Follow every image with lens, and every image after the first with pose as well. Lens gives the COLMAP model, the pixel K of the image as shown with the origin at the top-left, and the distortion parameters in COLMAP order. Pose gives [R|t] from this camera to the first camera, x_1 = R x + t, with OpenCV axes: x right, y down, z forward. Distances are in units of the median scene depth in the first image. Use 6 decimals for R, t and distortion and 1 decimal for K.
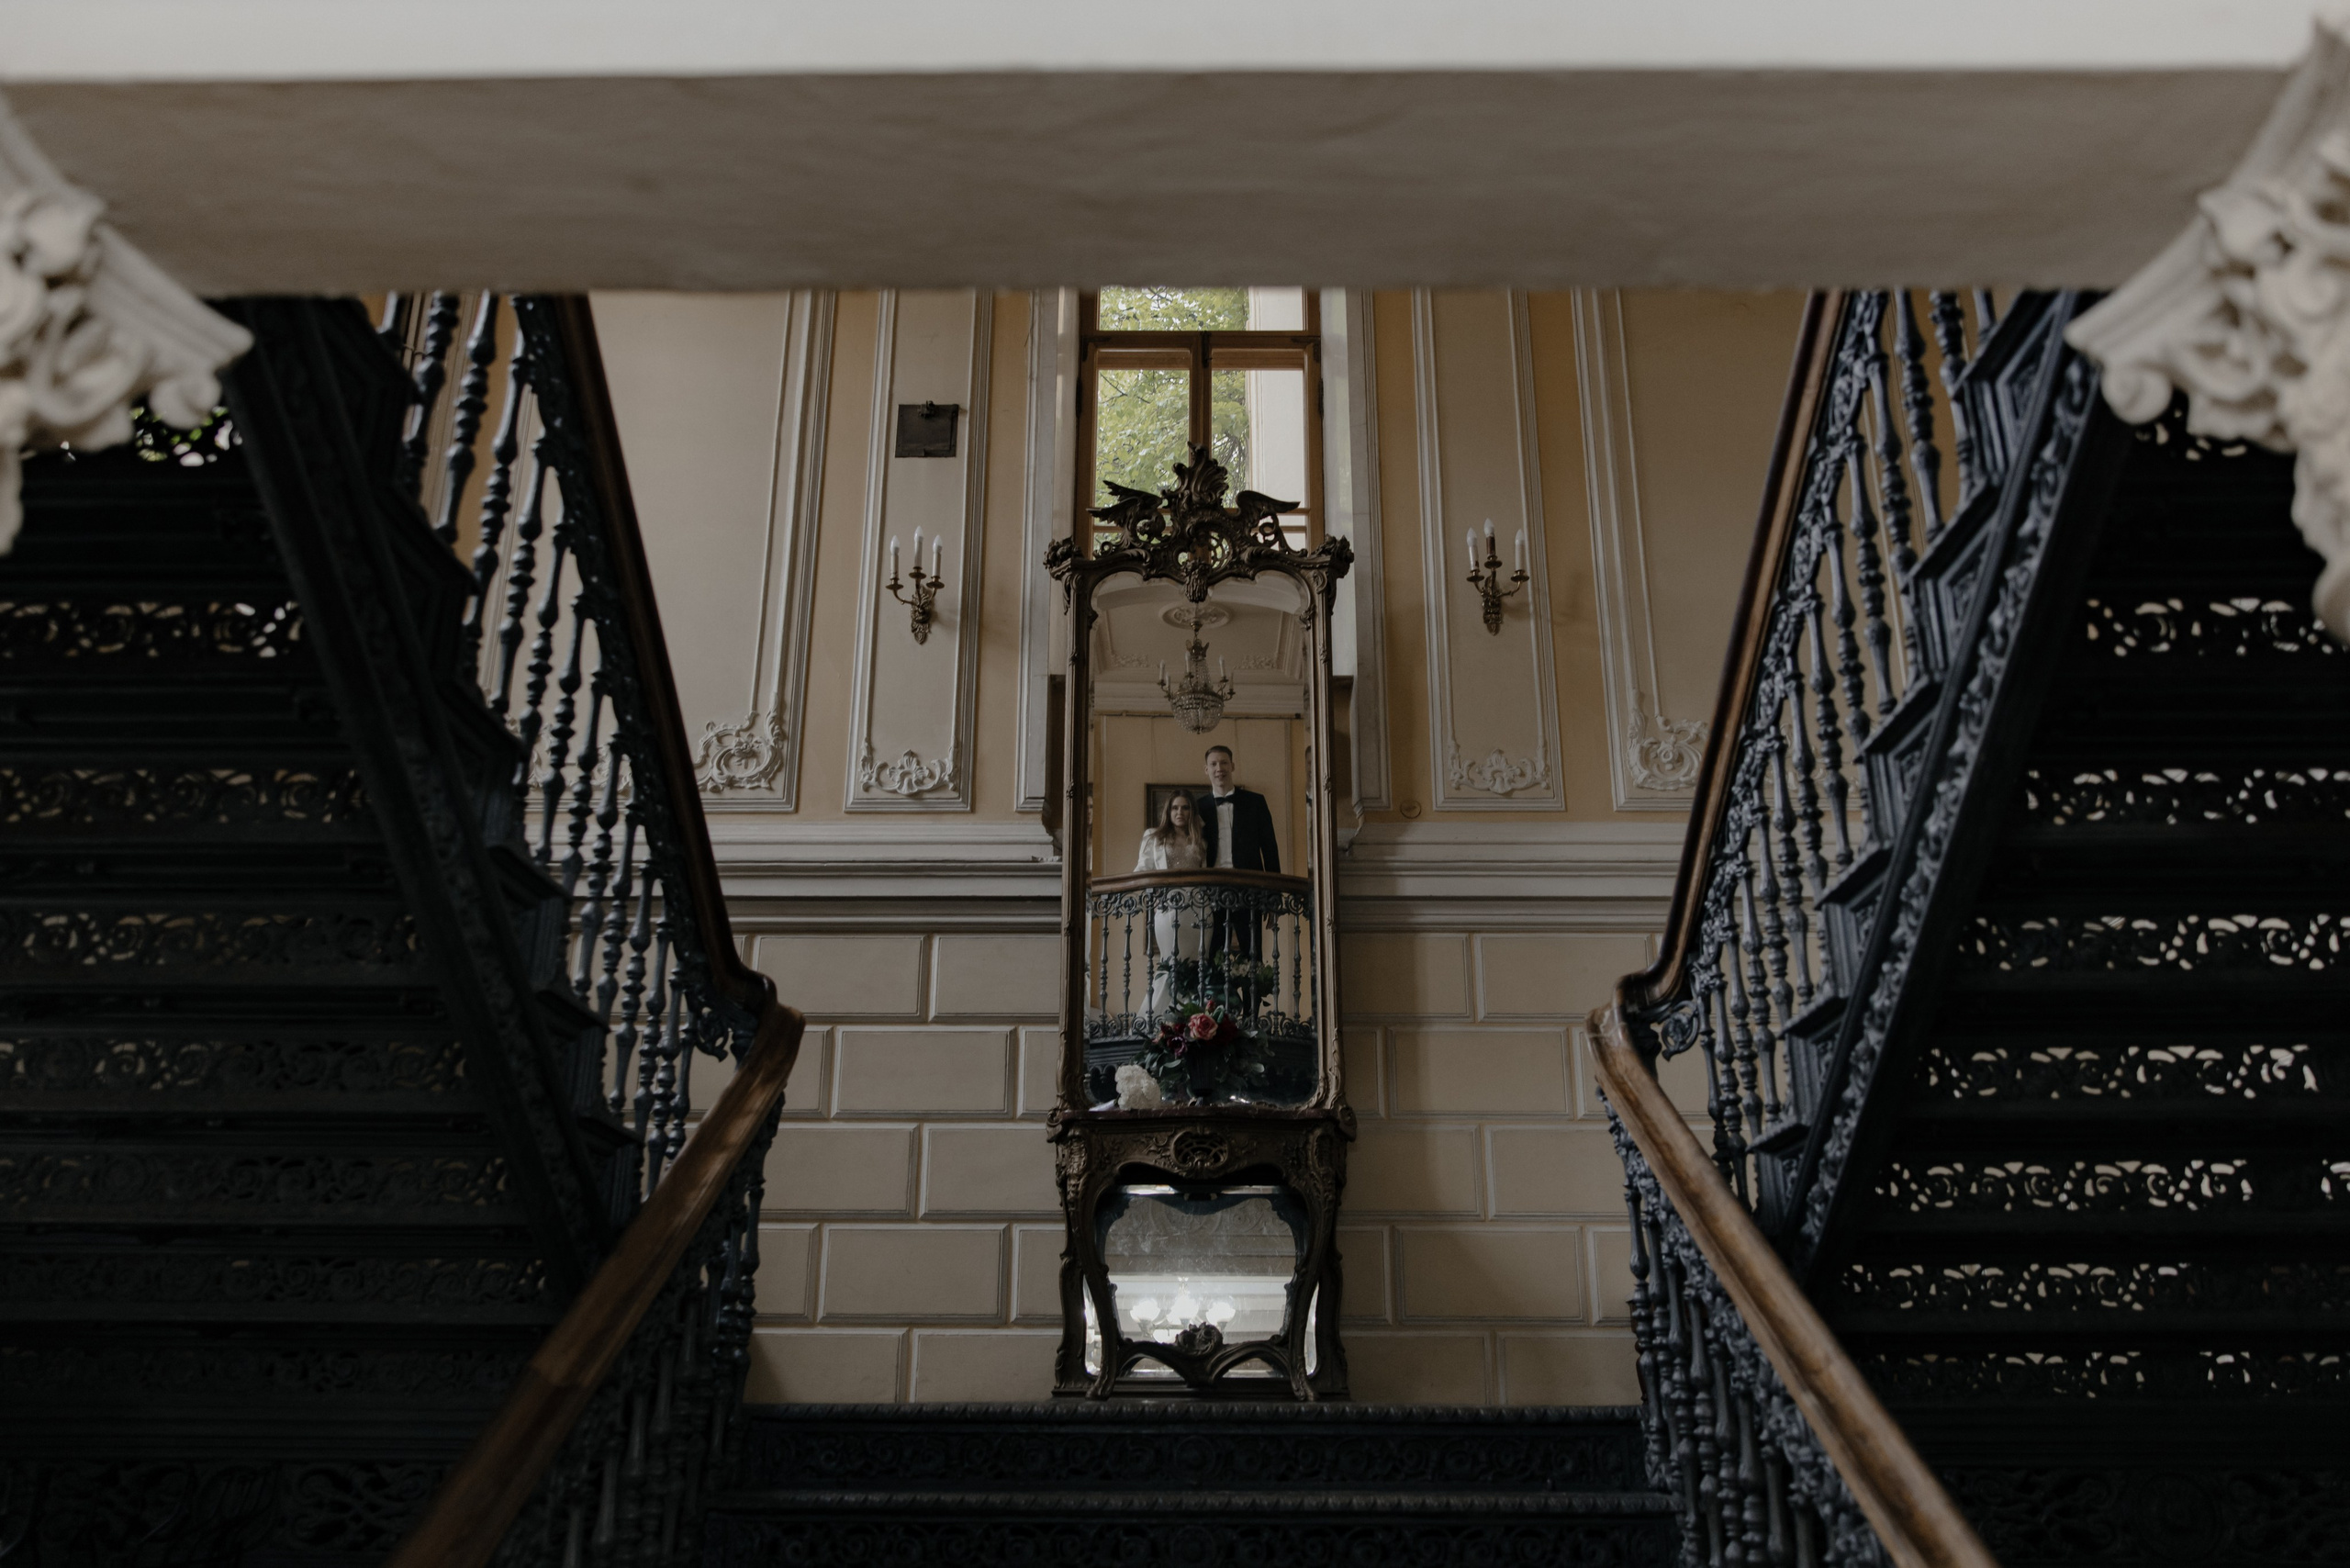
lens RADIAL K [[1871.8, 0, 1176.6], [0, 1871.8, 827.4], [0, 0, 1]] dist [-0.010281, 0.006759]
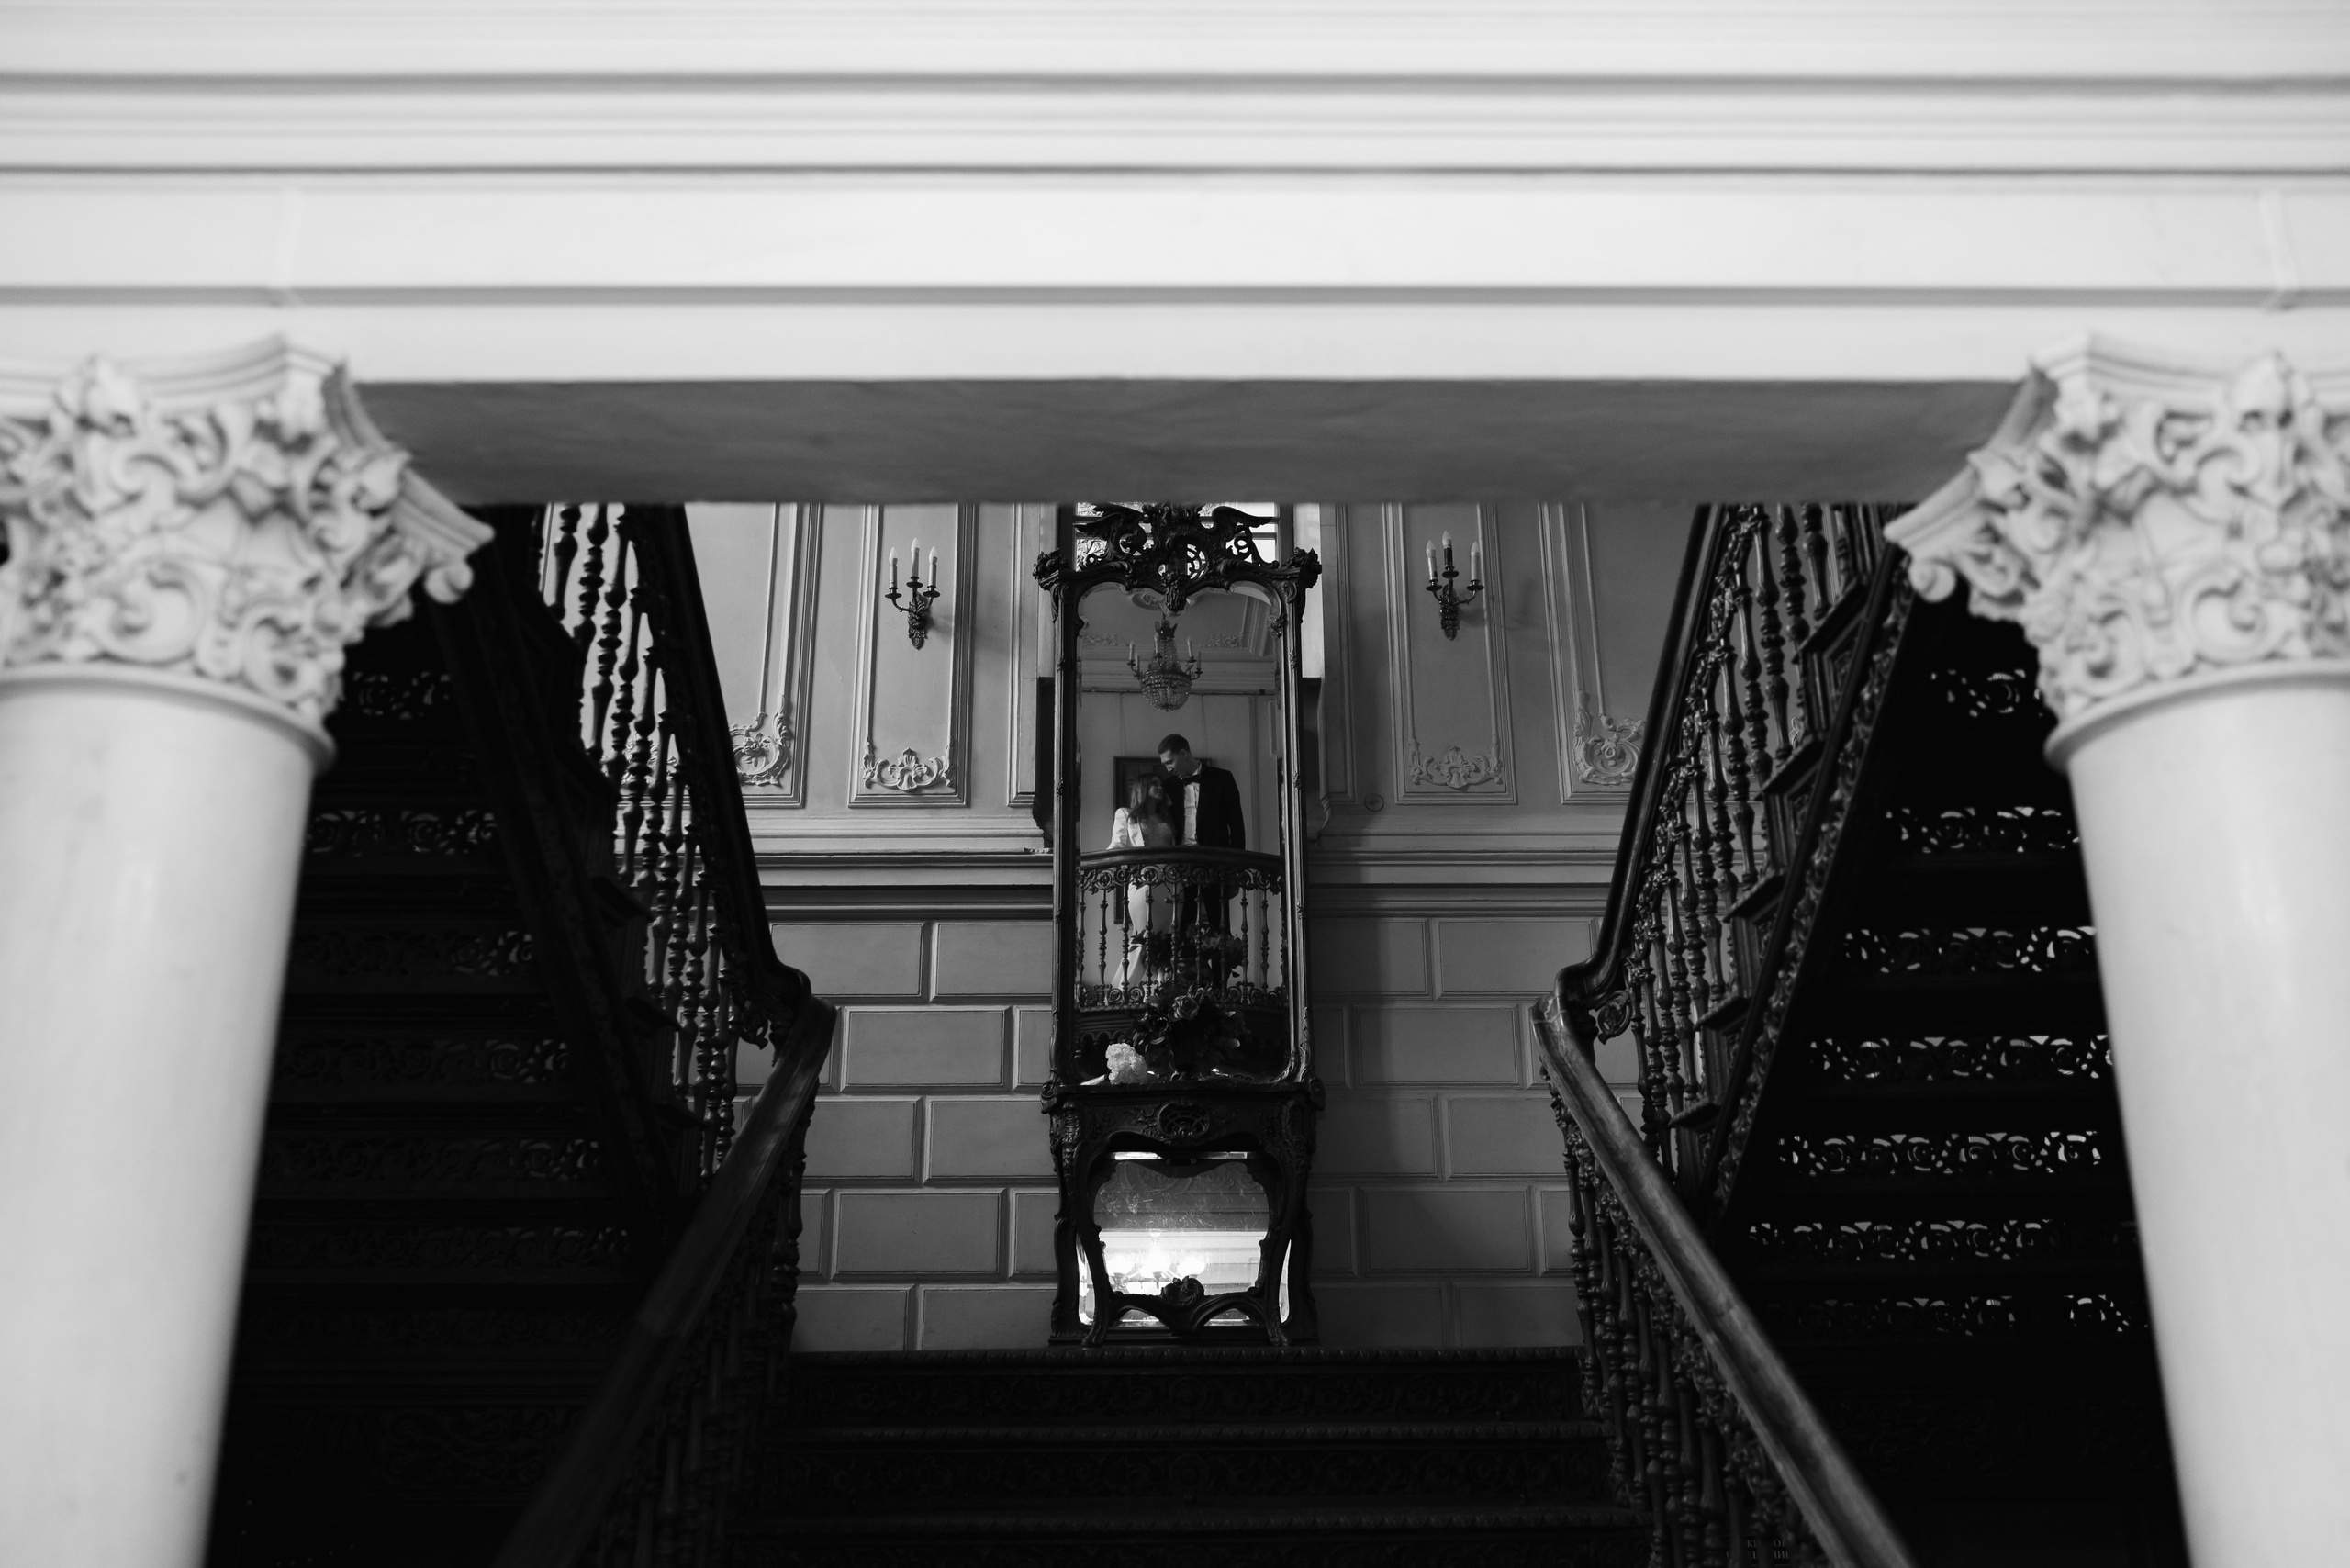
lens RADIAL K [[1854.6, 0, 1186.2], [0, 1854.6, 832.1], [0, 0, 1]] dist [-0.005368, -0.006678]
pose [[0.999653, -0.002603, 0.026213, -0.020271], [0.001961, 0.999698, 0.024504, -0.033721], [-0.026269, -0.024444, 0.999356, -0.120248]]
